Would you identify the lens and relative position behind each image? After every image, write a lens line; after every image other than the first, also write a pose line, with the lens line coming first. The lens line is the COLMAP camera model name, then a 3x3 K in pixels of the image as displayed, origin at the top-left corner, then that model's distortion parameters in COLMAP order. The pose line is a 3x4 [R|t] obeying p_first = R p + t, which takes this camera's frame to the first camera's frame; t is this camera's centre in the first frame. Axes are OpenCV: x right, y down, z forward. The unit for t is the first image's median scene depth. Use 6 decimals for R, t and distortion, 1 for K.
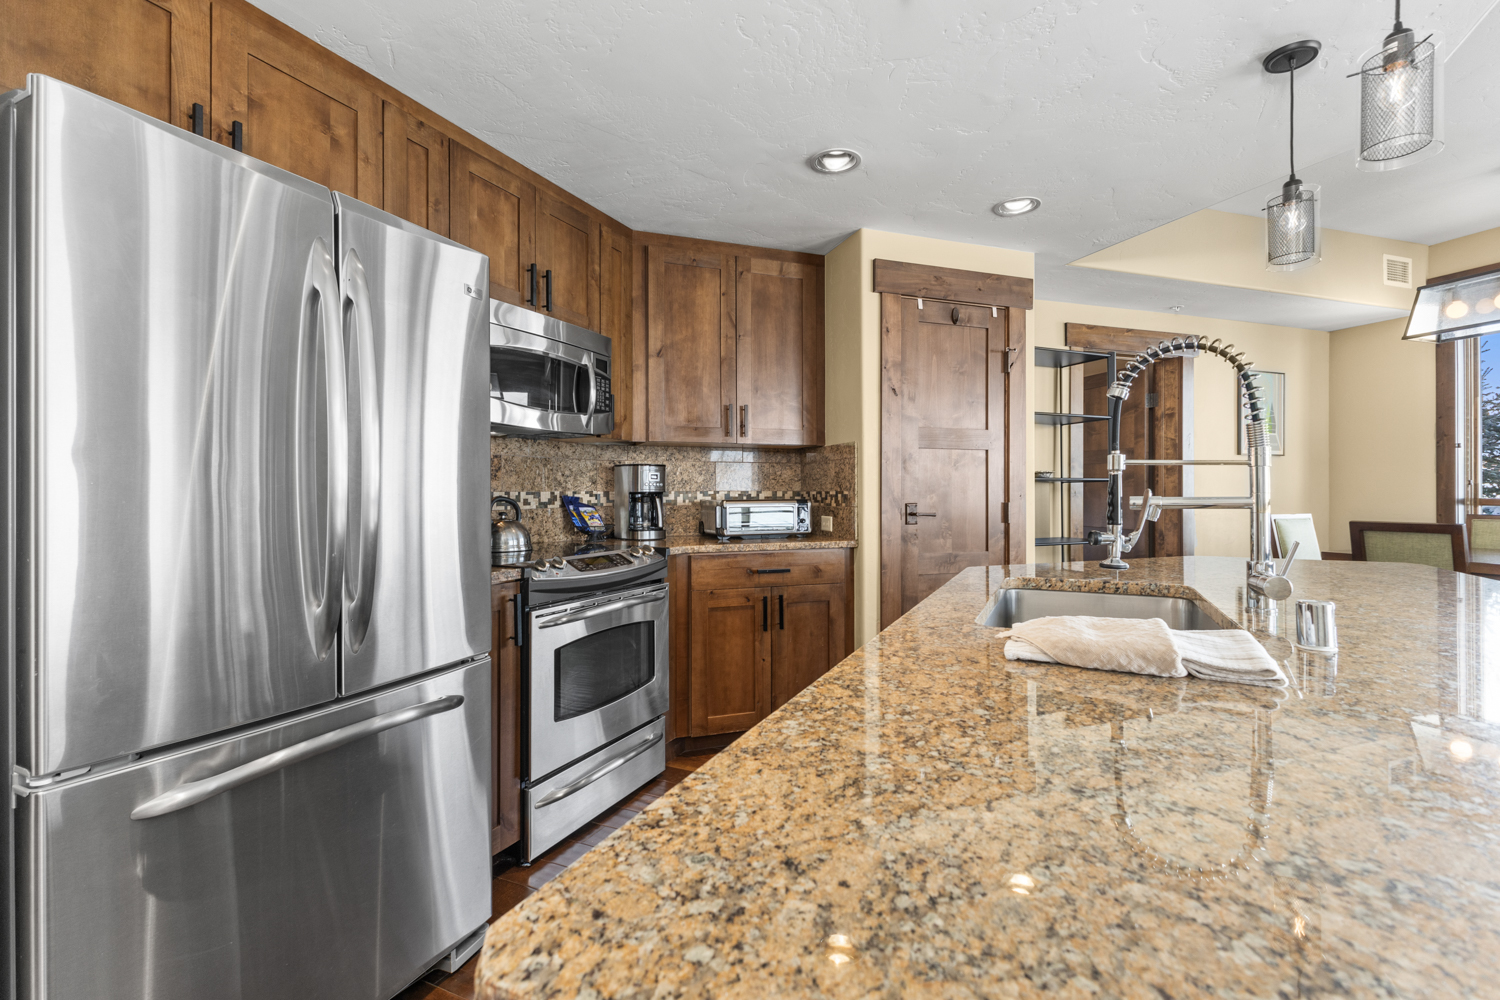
lens RADIAL K [[665.2, 0, 749.7], [0, 665.2, 492.6], [0, 0, 1]] dist [0.019262, -0.006720]
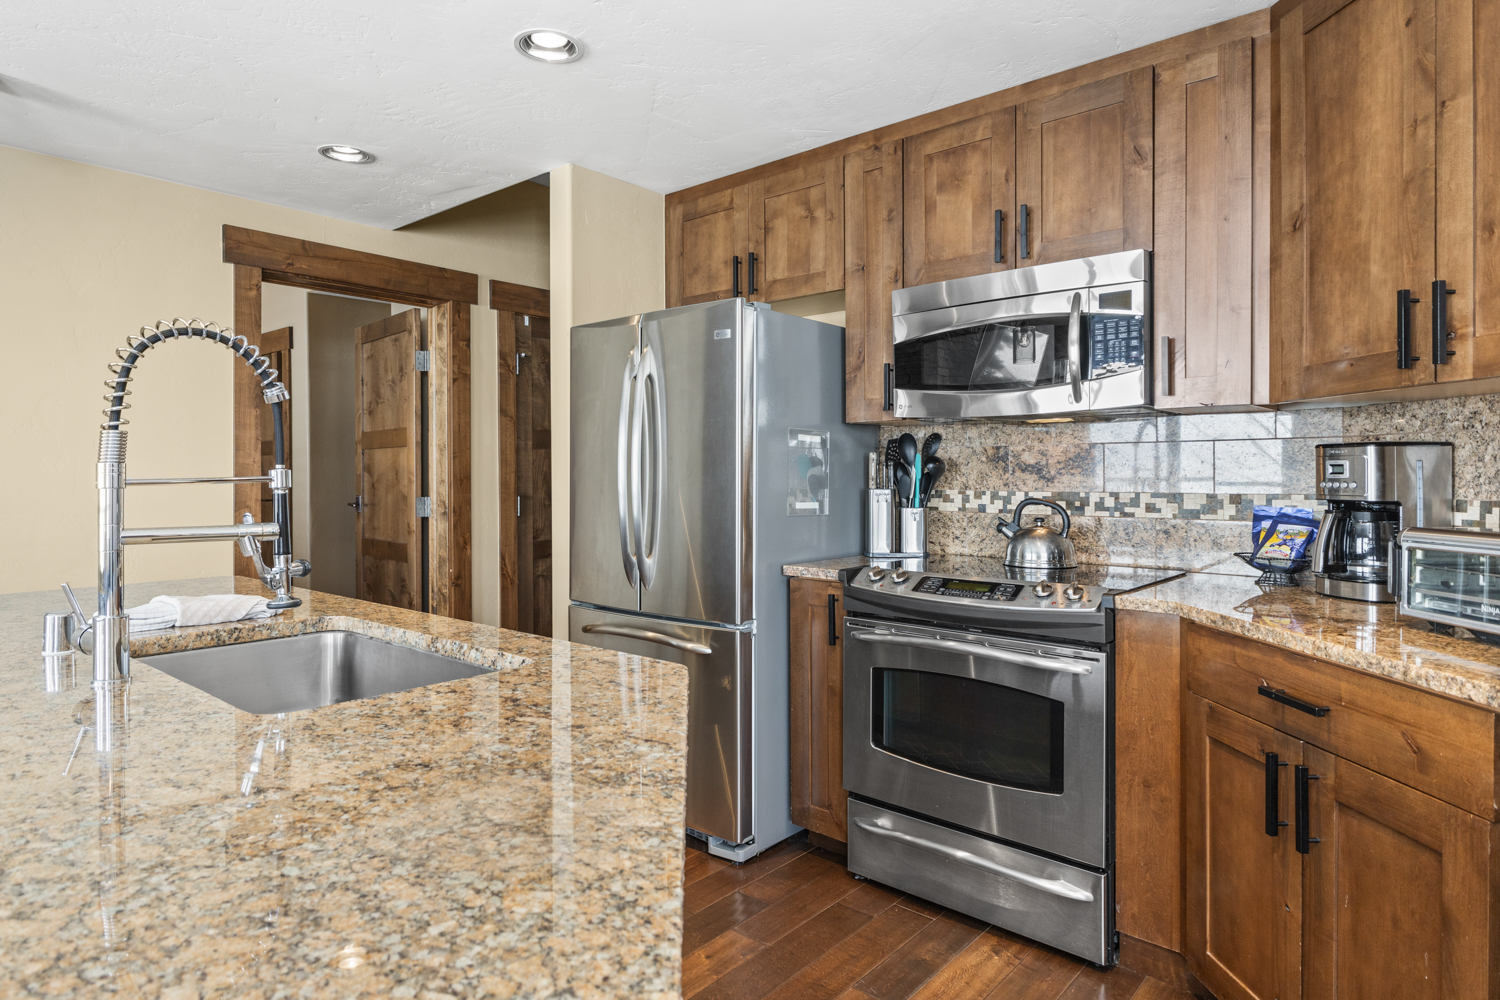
lens RADIAL K [[873.0, 0, 748.5], [0, 873.0, 485.6], [0, 0, 1]] dist [0.004601, 0.000131]
pose [[-0.260755, 0.018289, -0.965232, 0.597583], [0.003177, 0.999831, 0.018087, -0.024572], [0.965400, 0.001650, -0.260769, 0.759798]]
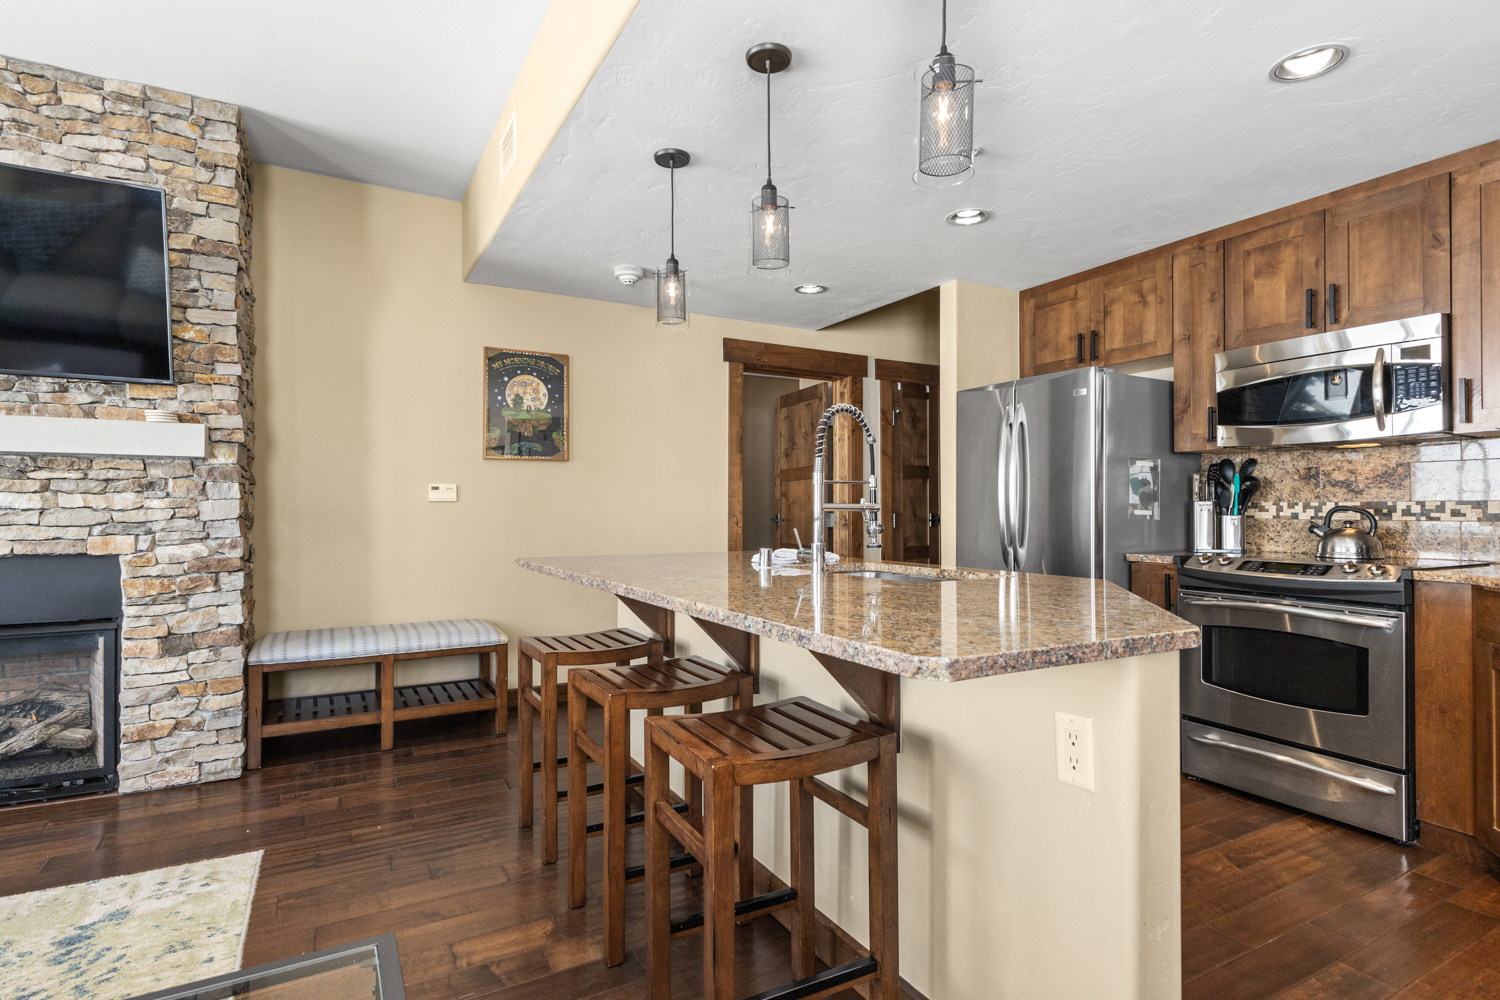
lens RADIAL K [[761.3, 0, 751.2], [0, 761.3, 506.1], [0, 0, 1]] dist [0.020344, -0.009831]
pose [[-0.576222, 0.000426, -0.817293, 0.927058], [0.002370, 0.999997, -0.001150, 0.003704], [0.817290, -0.002600, -0.576221, 0.754344]]
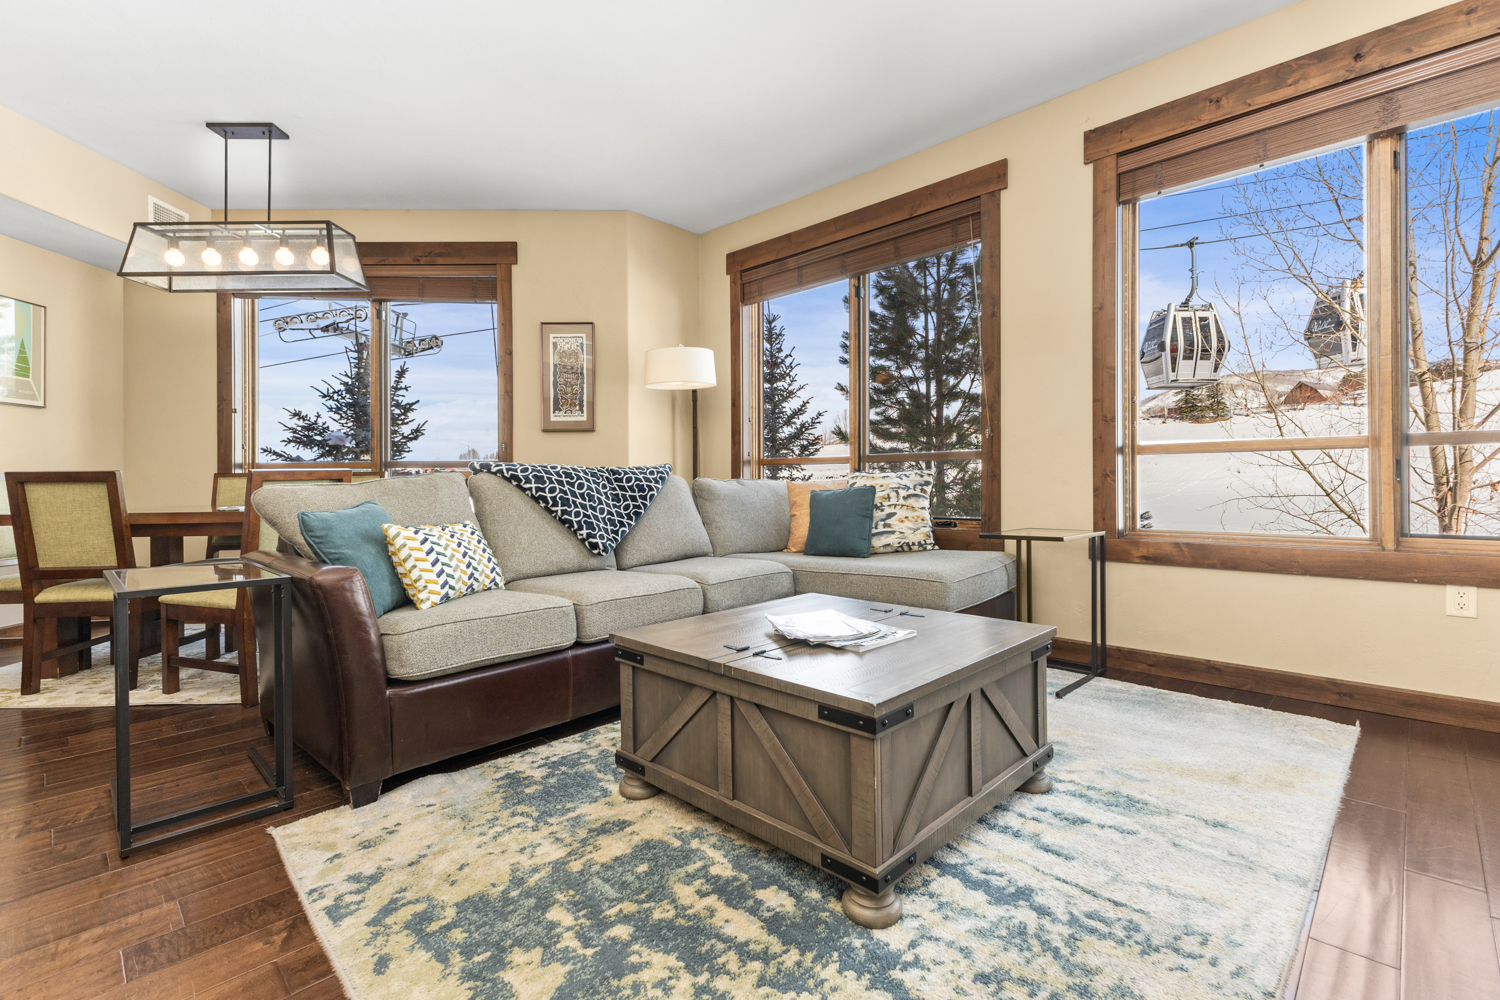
lens RADIAL K [[676.0, 0, 748.5], [0, 676.0, 482.1], [0, 0, 1]] dist [0.016543, -0.000433]
pose [[0.322018, 0.004123, 0.946725, 0.448812], [0.008314, 0.999940, -0.007183, 0.074546], [-0.946697, 0.010184, 0.321964, -0.107386]]
